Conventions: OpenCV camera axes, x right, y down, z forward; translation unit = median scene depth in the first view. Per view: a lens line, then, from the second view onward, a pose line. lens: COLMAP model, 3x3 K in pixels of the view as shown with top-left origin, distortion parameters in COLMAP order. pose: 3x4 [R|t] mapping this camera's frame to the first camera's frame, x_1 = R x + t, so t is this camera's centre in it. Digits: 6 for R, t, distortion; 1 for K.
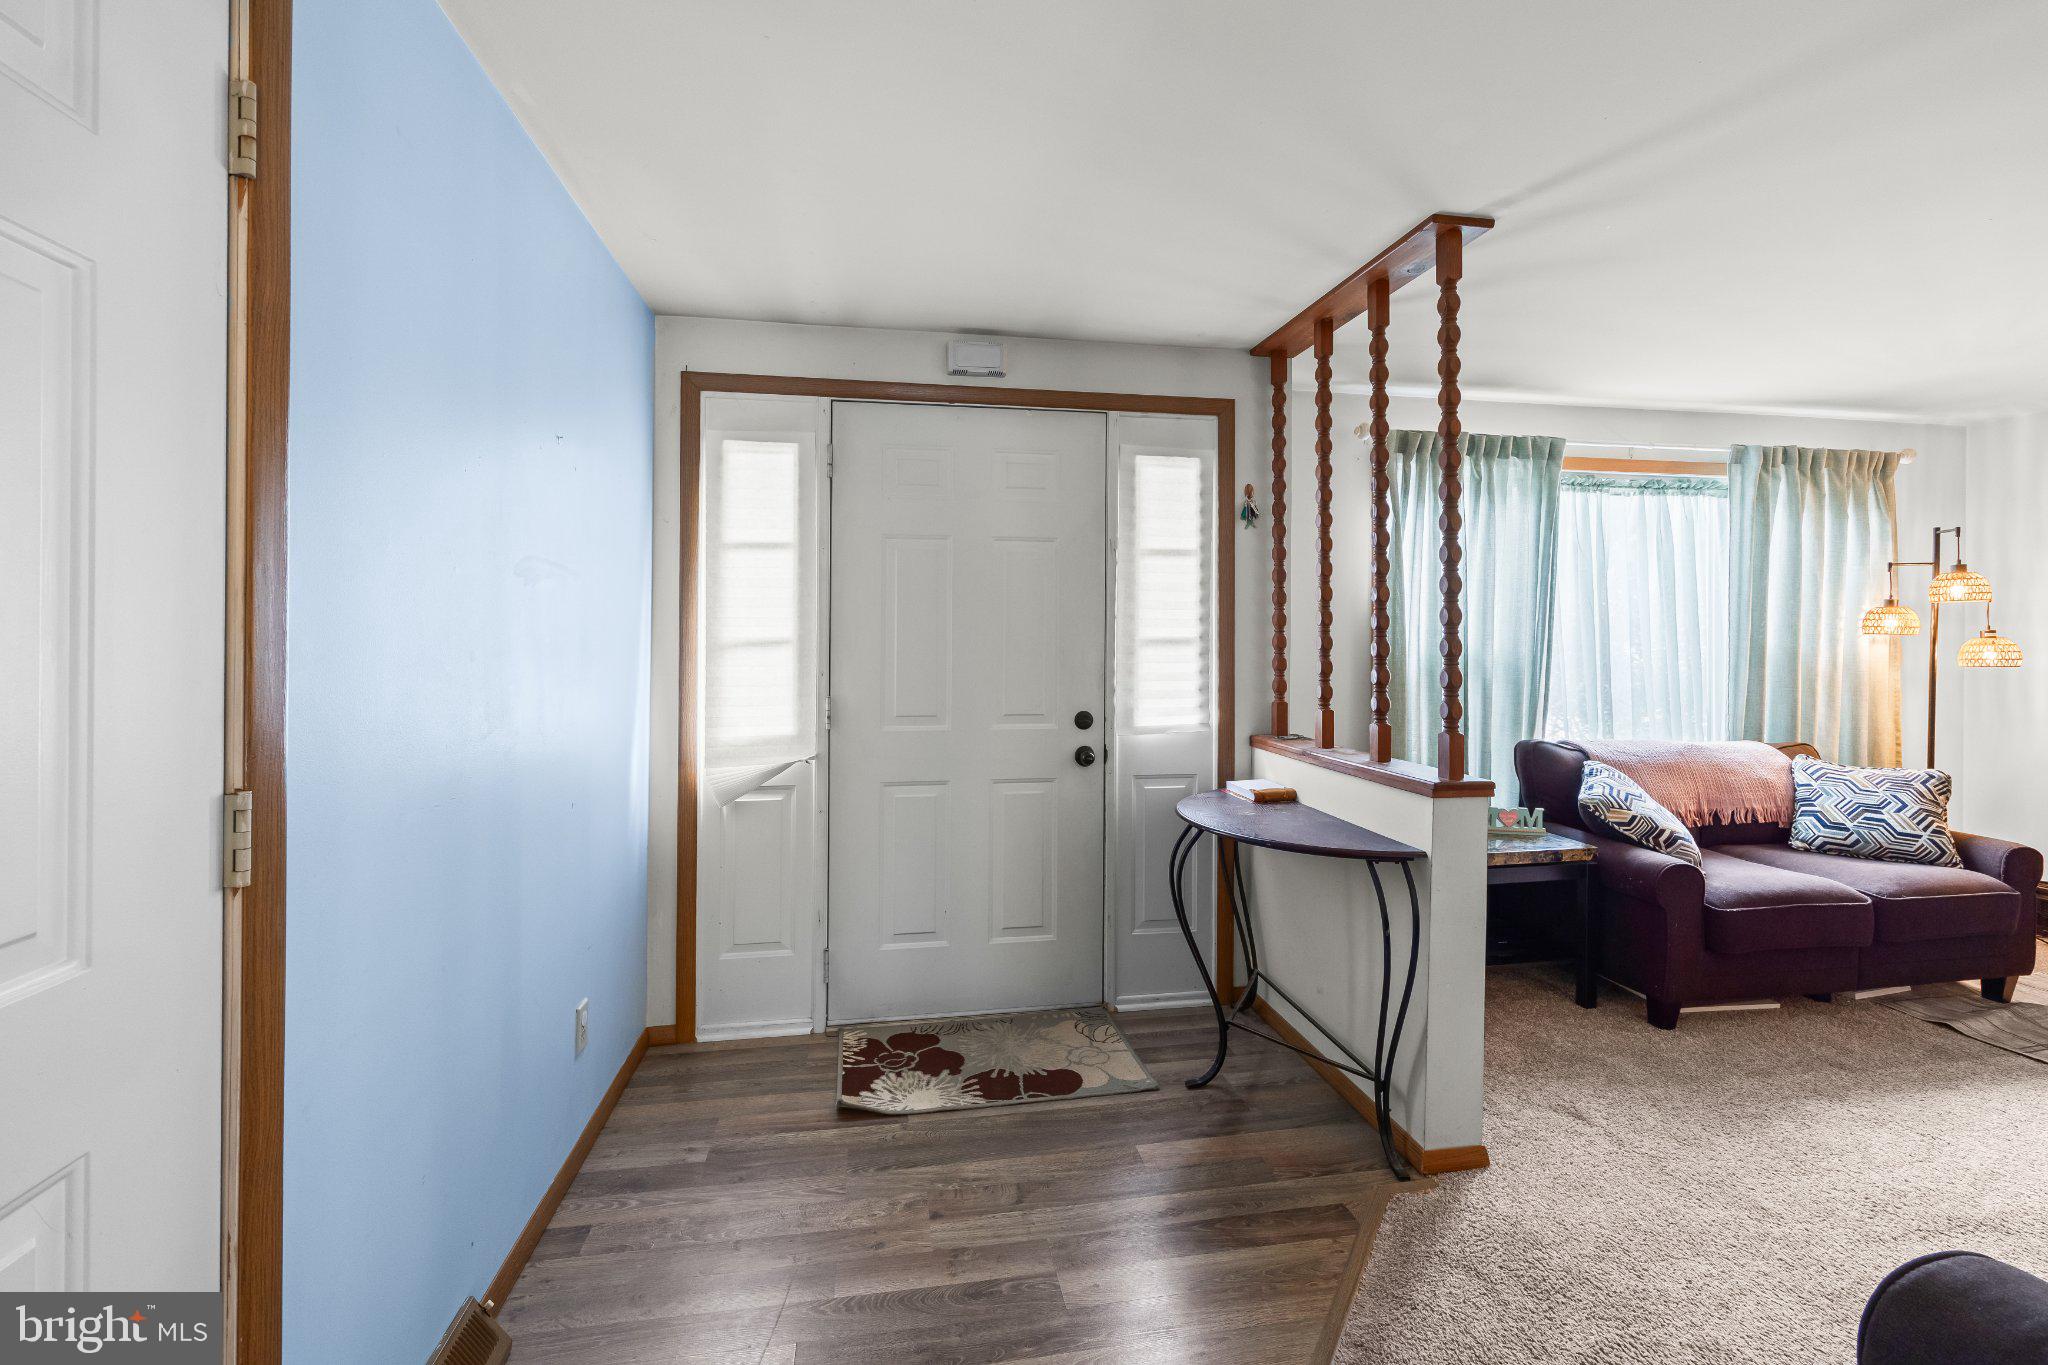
lens RADIAL K [[846.8, 0, 1024.5], [0, 846.8, 651.8], [0, 0, 1]] dist [-0.000449, 0.000268]
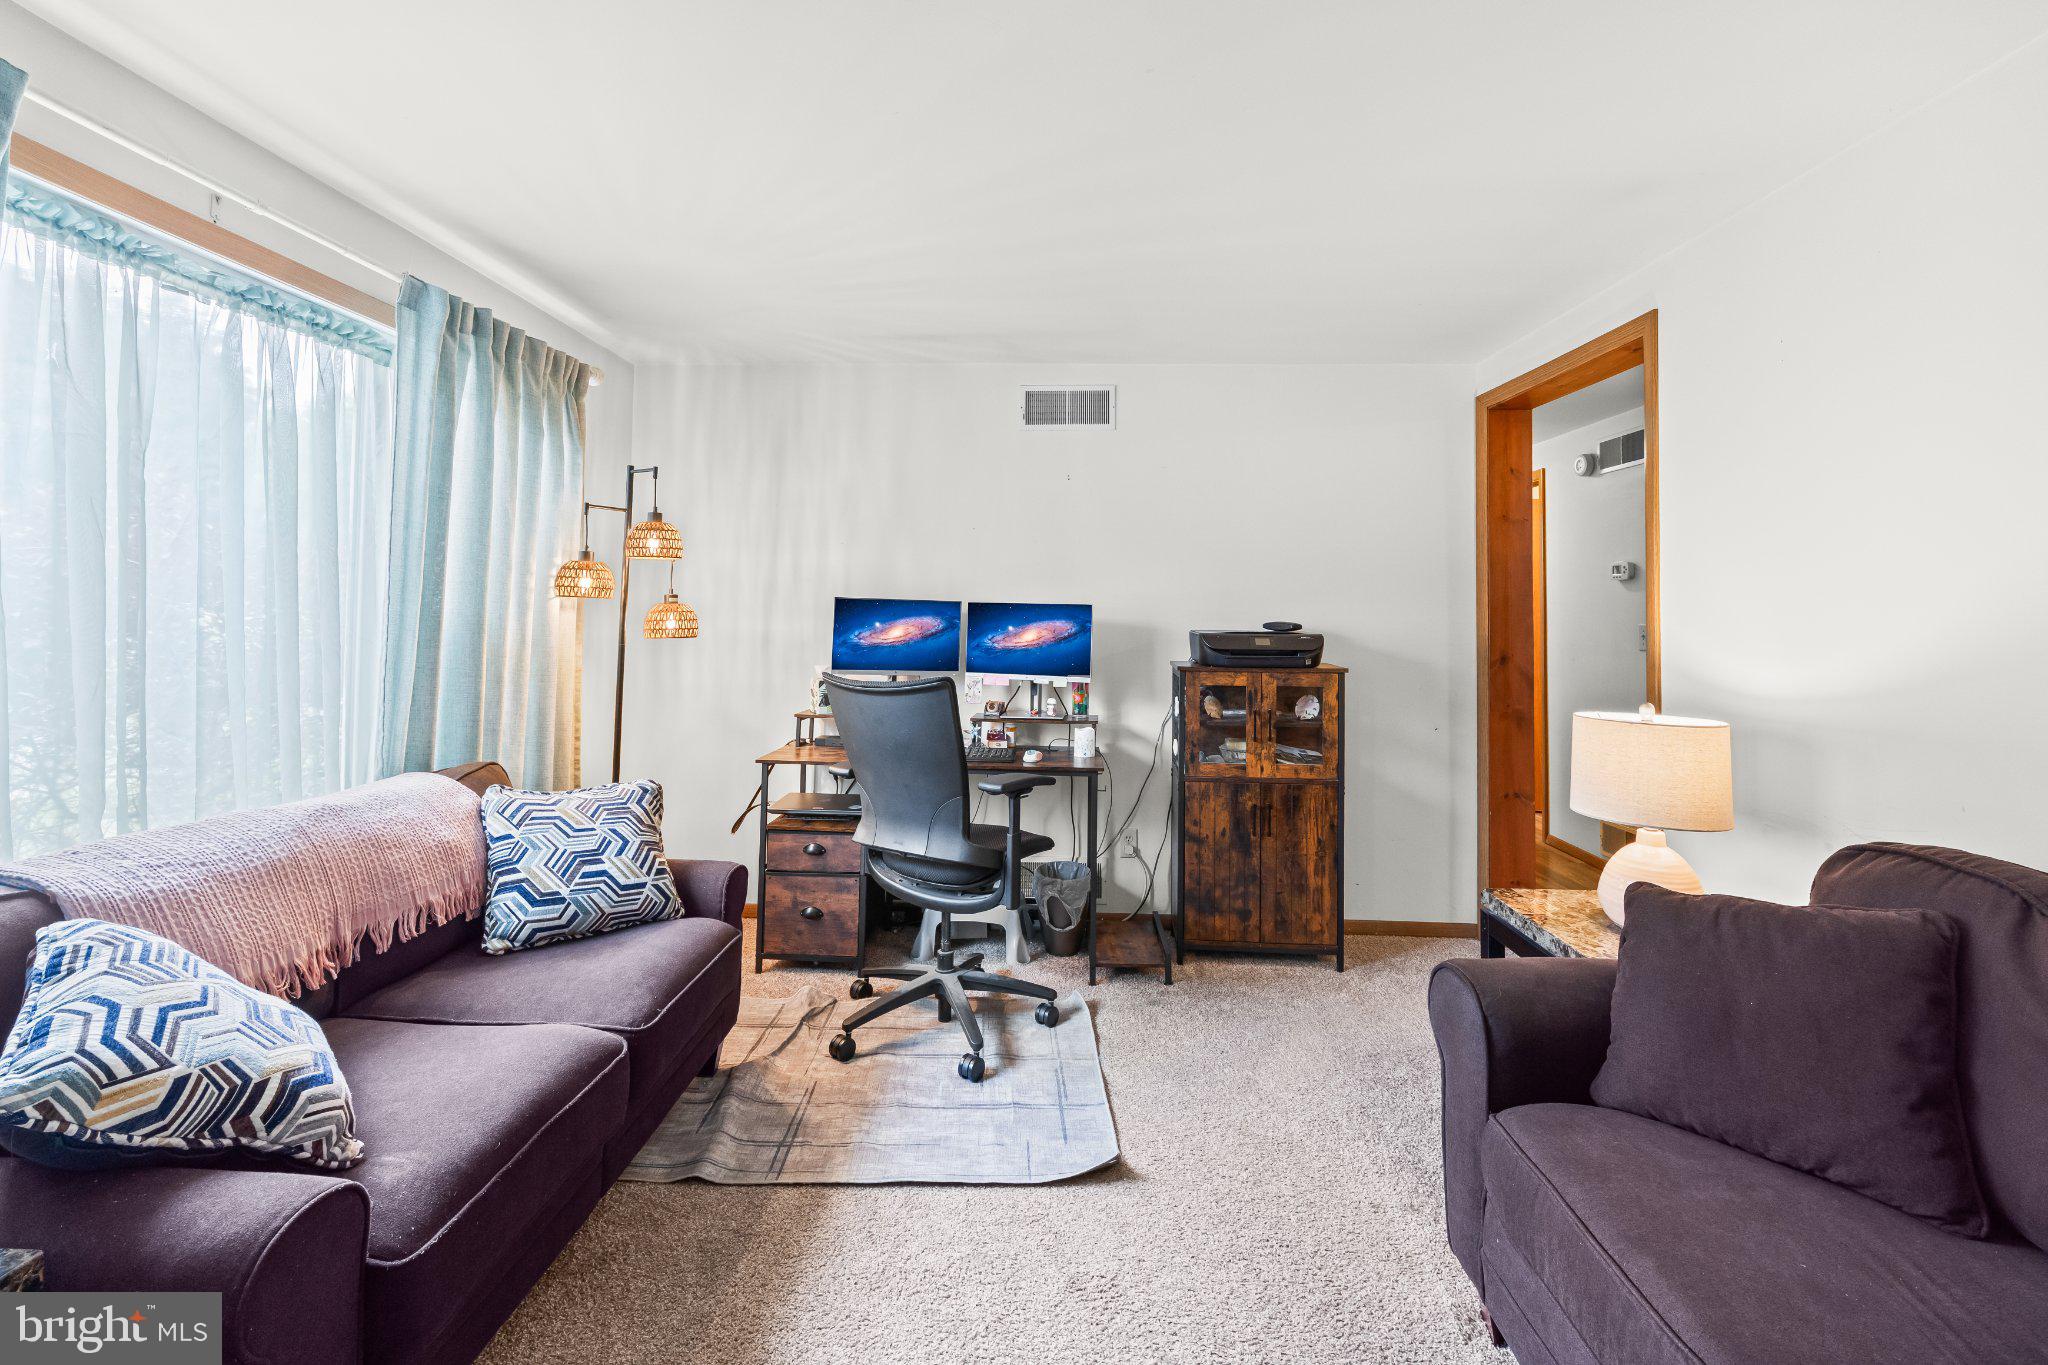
lens RADIAL K [[885.5, 0, 1027.2], [0, 885.5, 571.5], [0, 0, 1]] dist [0.001473, 0.000522]
pose [[0.207165, 0.044856, 0.977277, 0.402440], [0.003243, 0.998911, -0.046537, -0.007157], [-0.978301, 0.012810, 0.206794, 0.547743]]
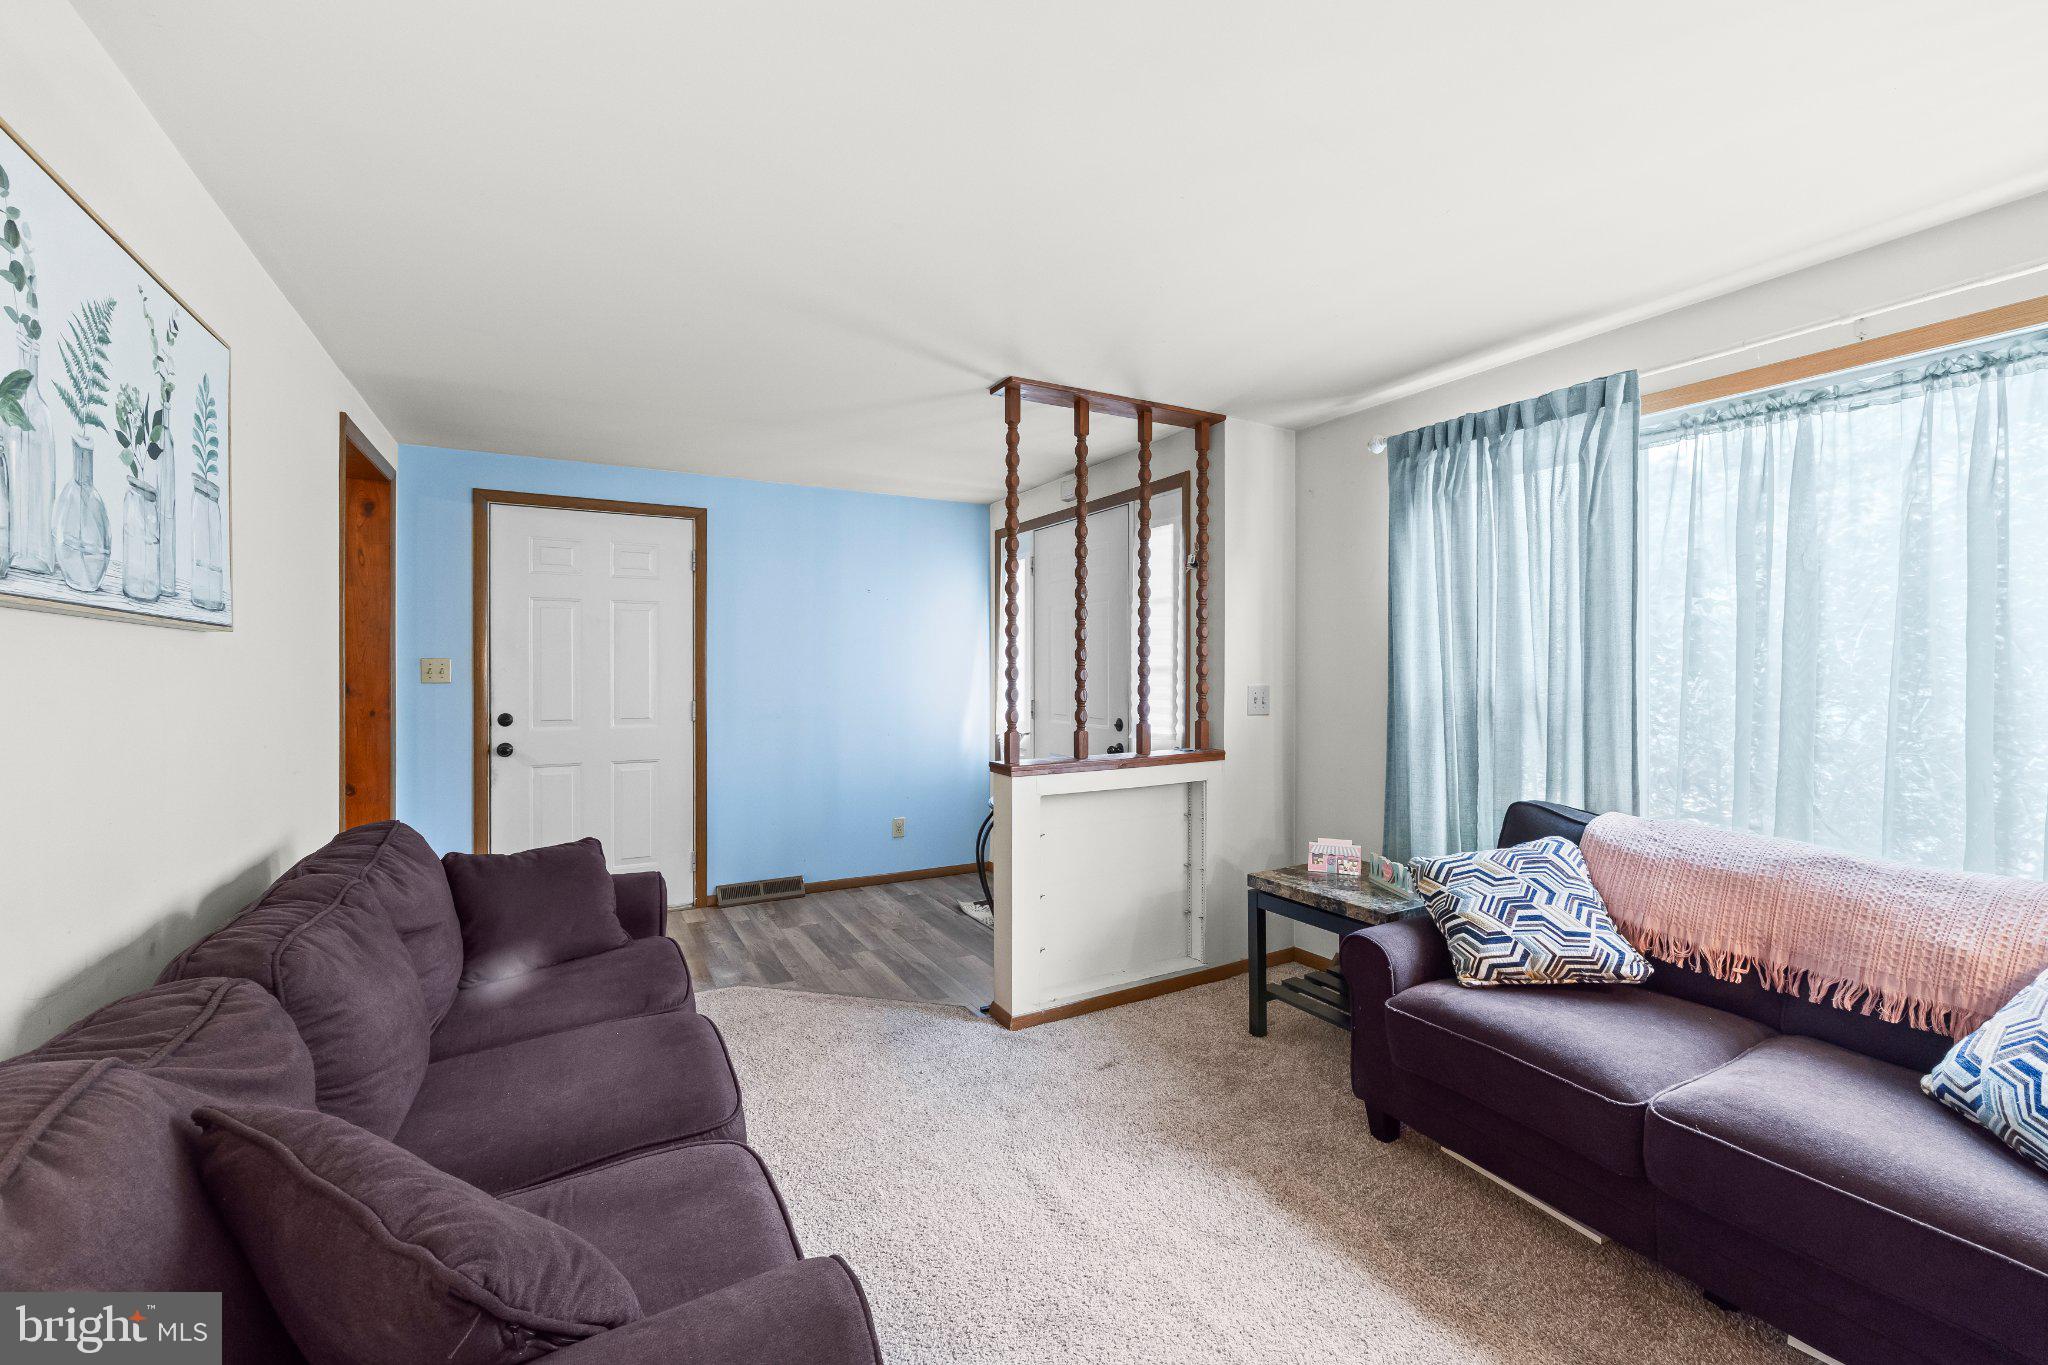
lens RADIAL K [[846.5, 0, 1022.5], [0, 846.5, 693.2], [0, 0, 1]] dist [-0.001236, -0.000104]
pose [[0.332968, 0.028200, -0.942516, 1.314825], [-0.013852, 0.999591, 0.025014, -0.004970], [0.942836, 0.004727, 0.333222, 0.367325]]
